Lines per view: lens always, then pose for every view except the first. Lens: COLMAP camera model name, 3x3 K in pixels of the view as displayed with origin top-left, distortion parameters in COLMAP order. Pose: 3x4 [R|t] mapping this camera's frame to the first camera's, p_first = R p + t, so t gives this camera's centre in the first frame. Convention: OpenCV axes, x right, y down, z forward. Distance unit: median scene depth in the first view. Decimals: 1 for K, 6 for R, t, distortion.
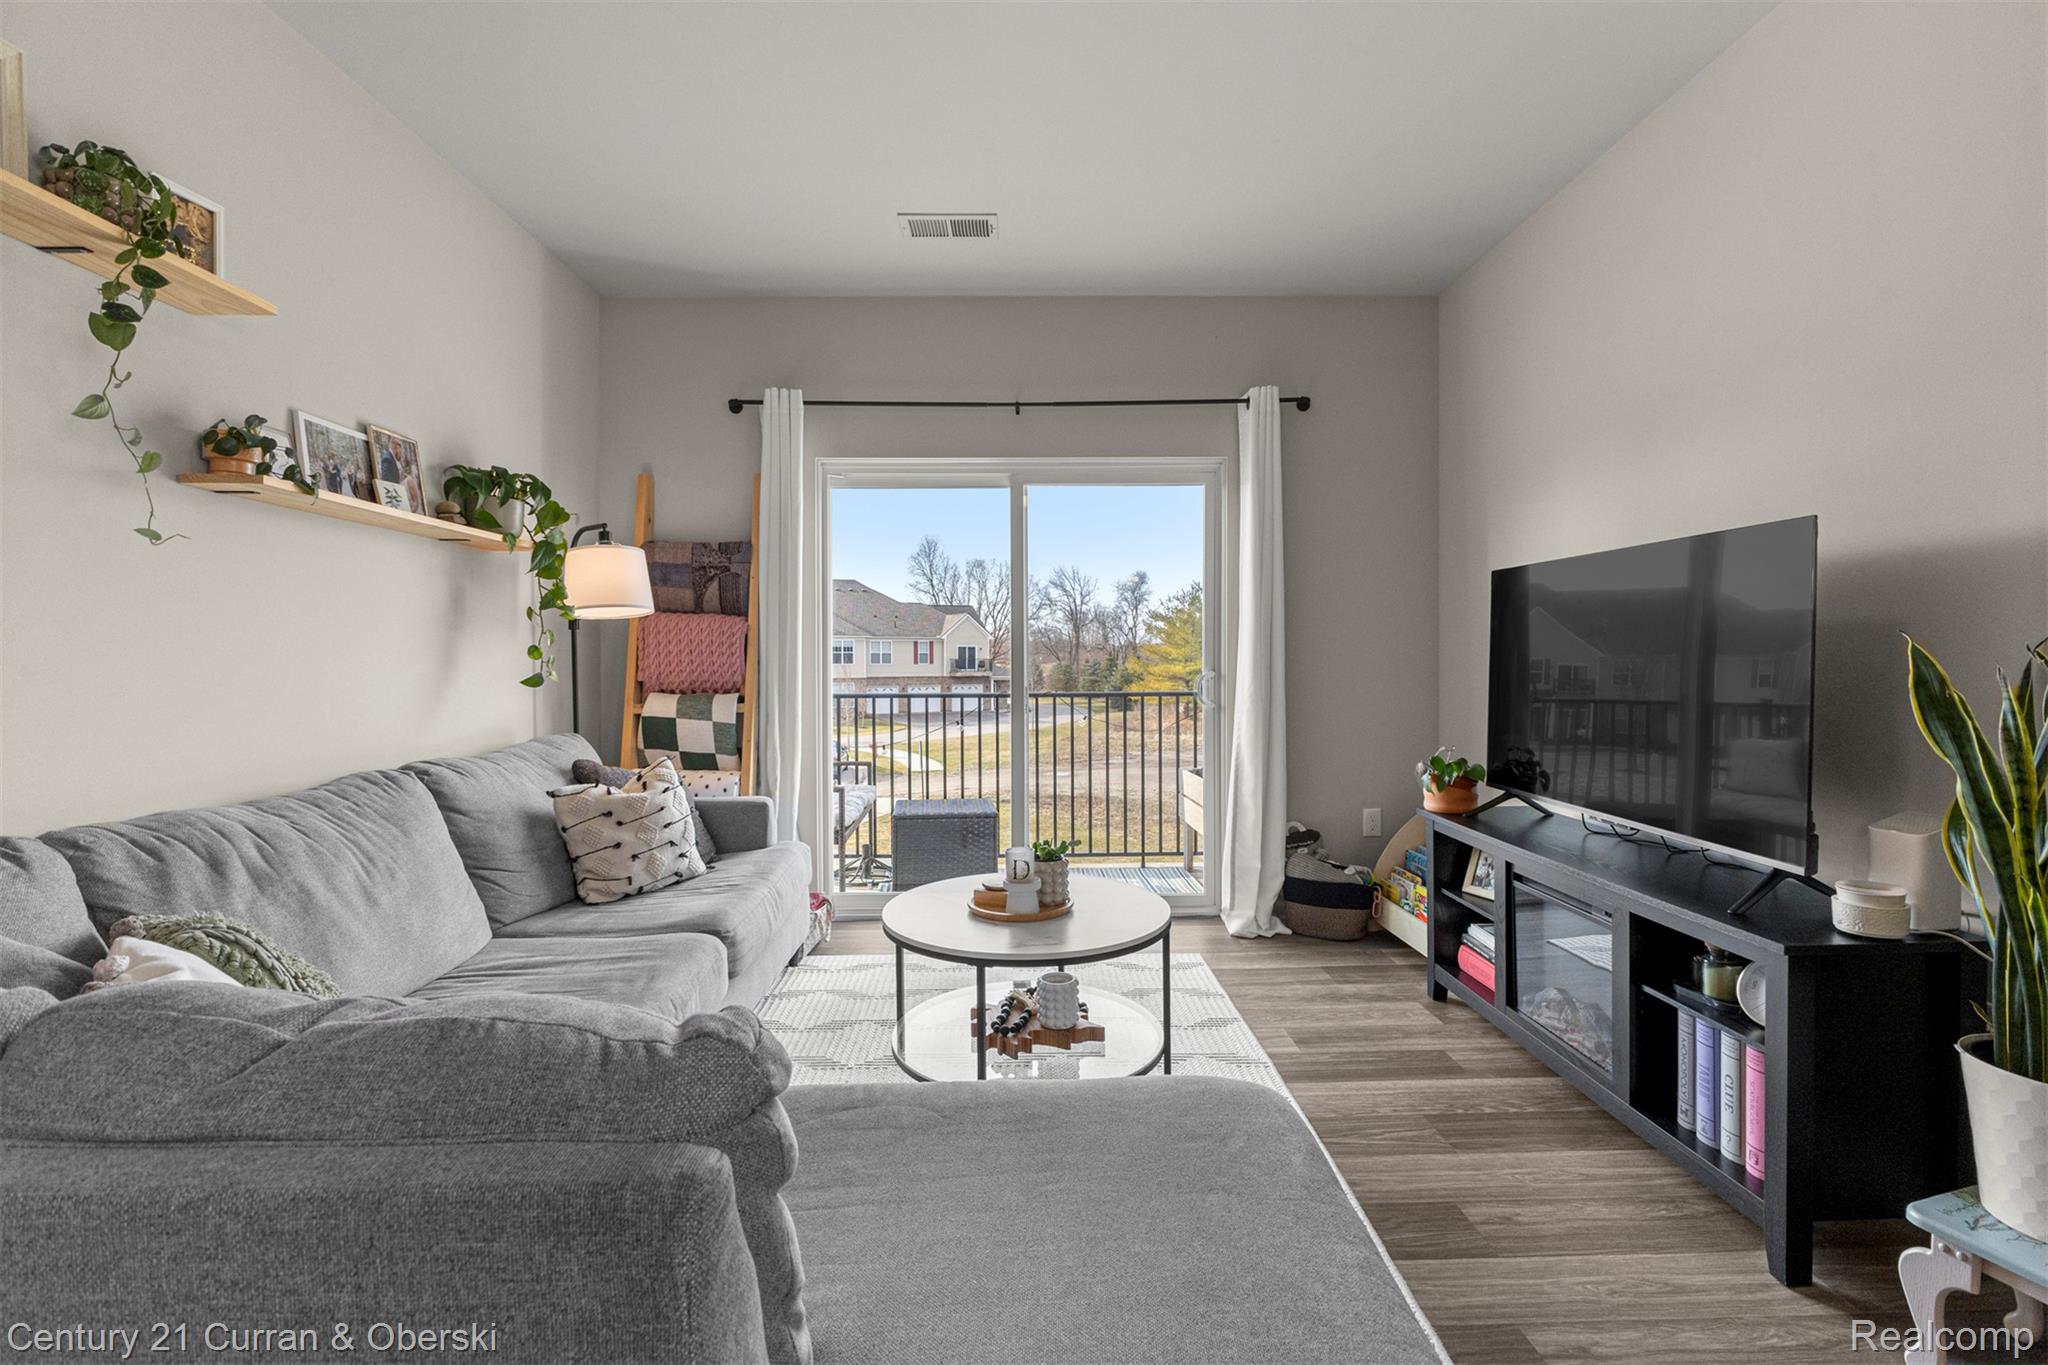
lens RADIAL K [[912.3, 0, 1018.0], [0, 912.3, 674.3], [0, 0, 1]] dist [-0.002683, -0.000279]
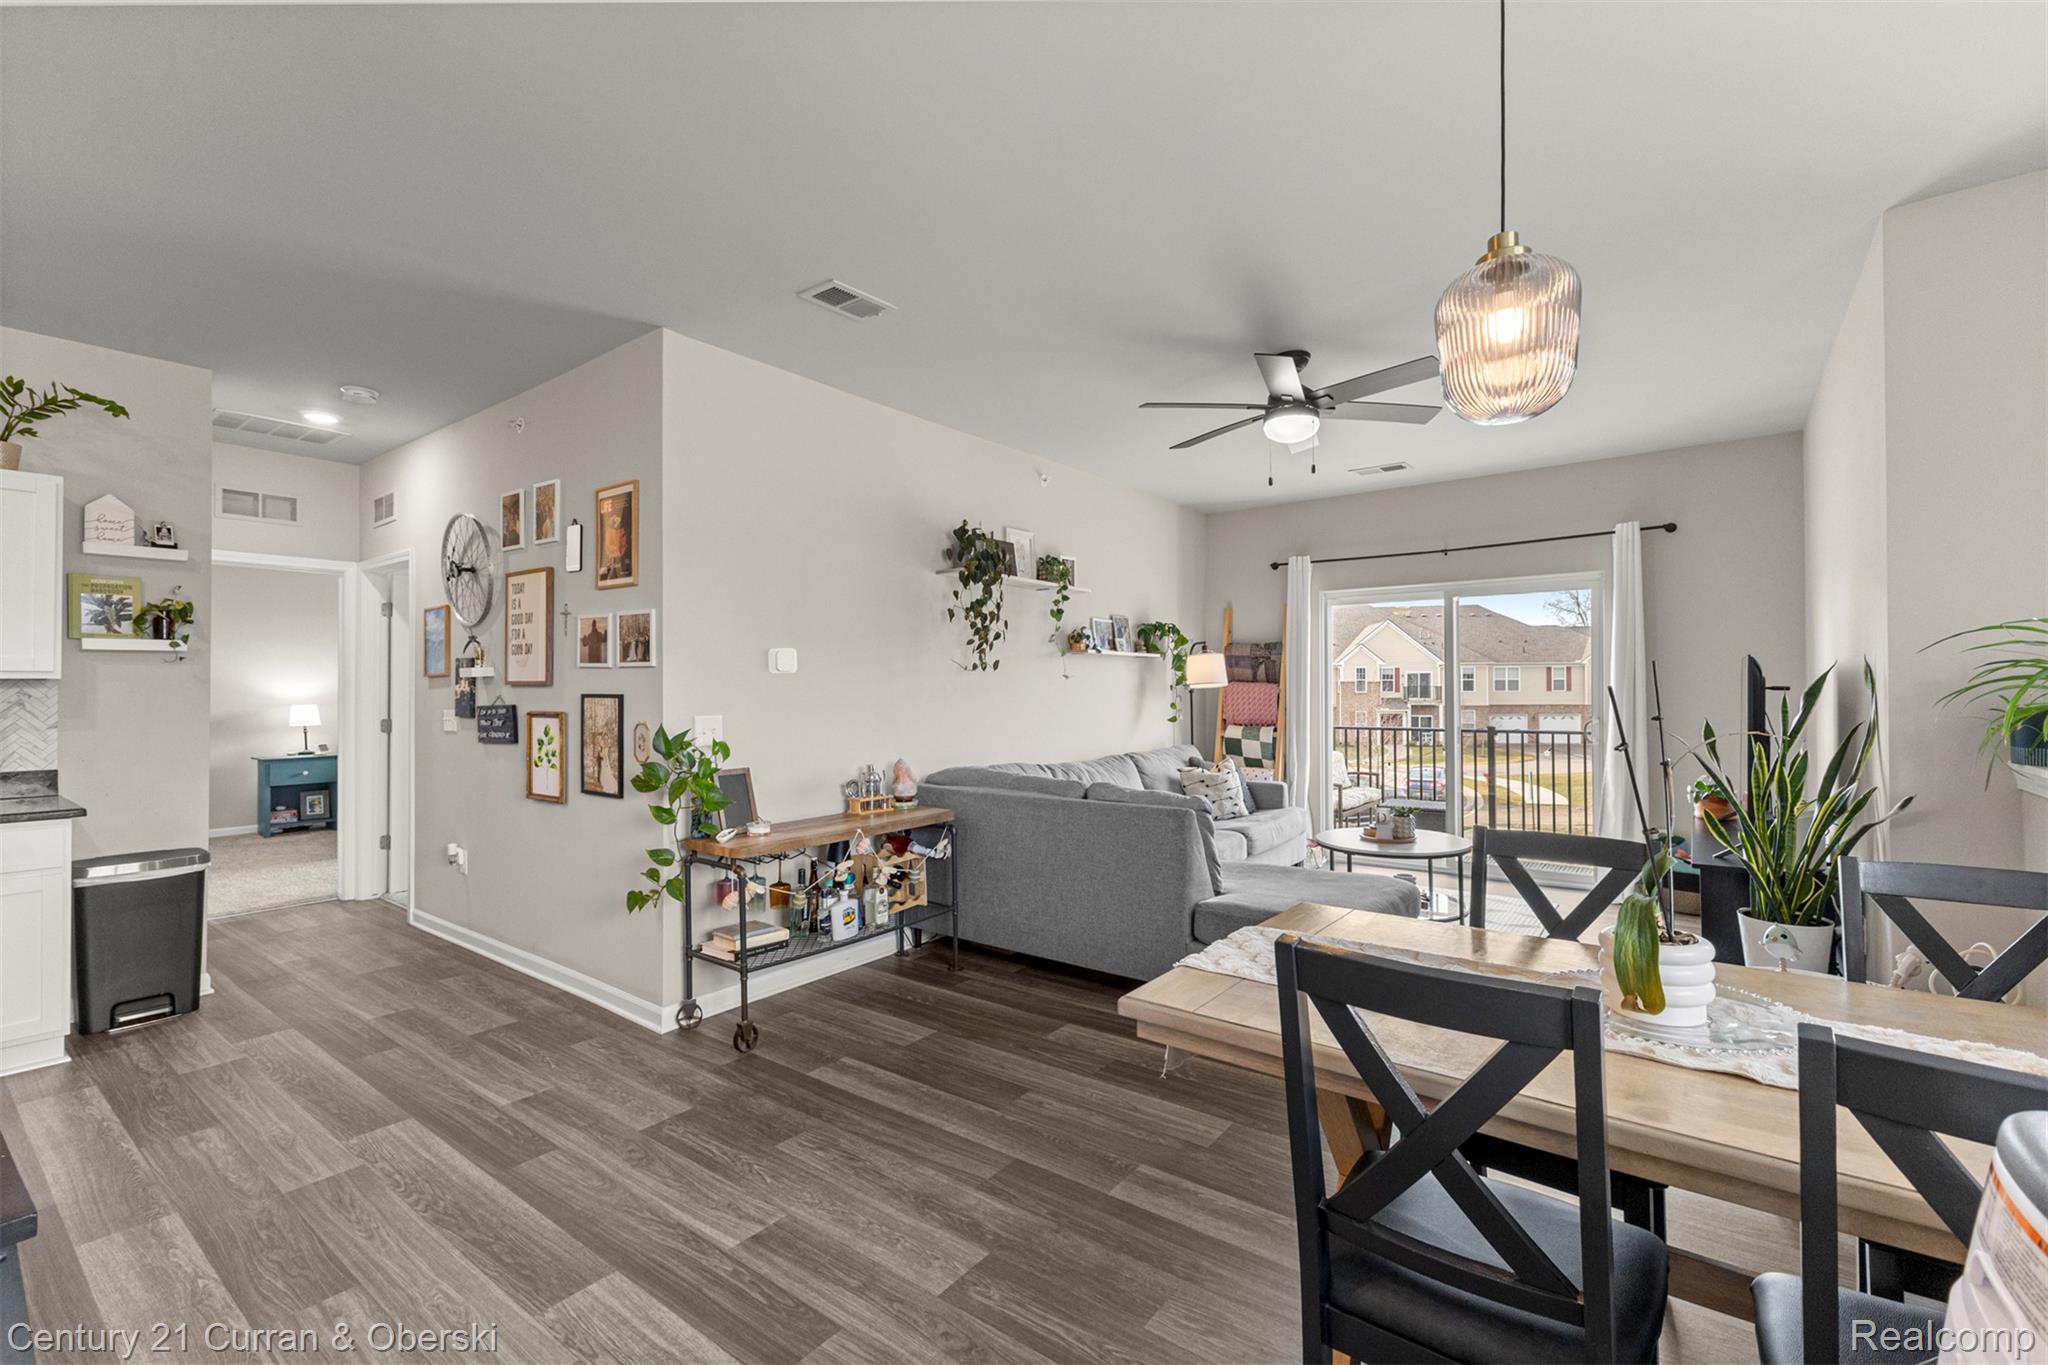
lens RADIAL K [[875.6, 0, 1024.0], [0, 875.6, 682.5], [0, 0, 1]] dist [0.000991, -0.000774]
pose [[0.785798, -0.006371, -0.618450, 0.465422], [-0.005416, 0.999838, -0.017182, -0.041384], [0.618459, 0.016852, 0.785636, -0.832194]]
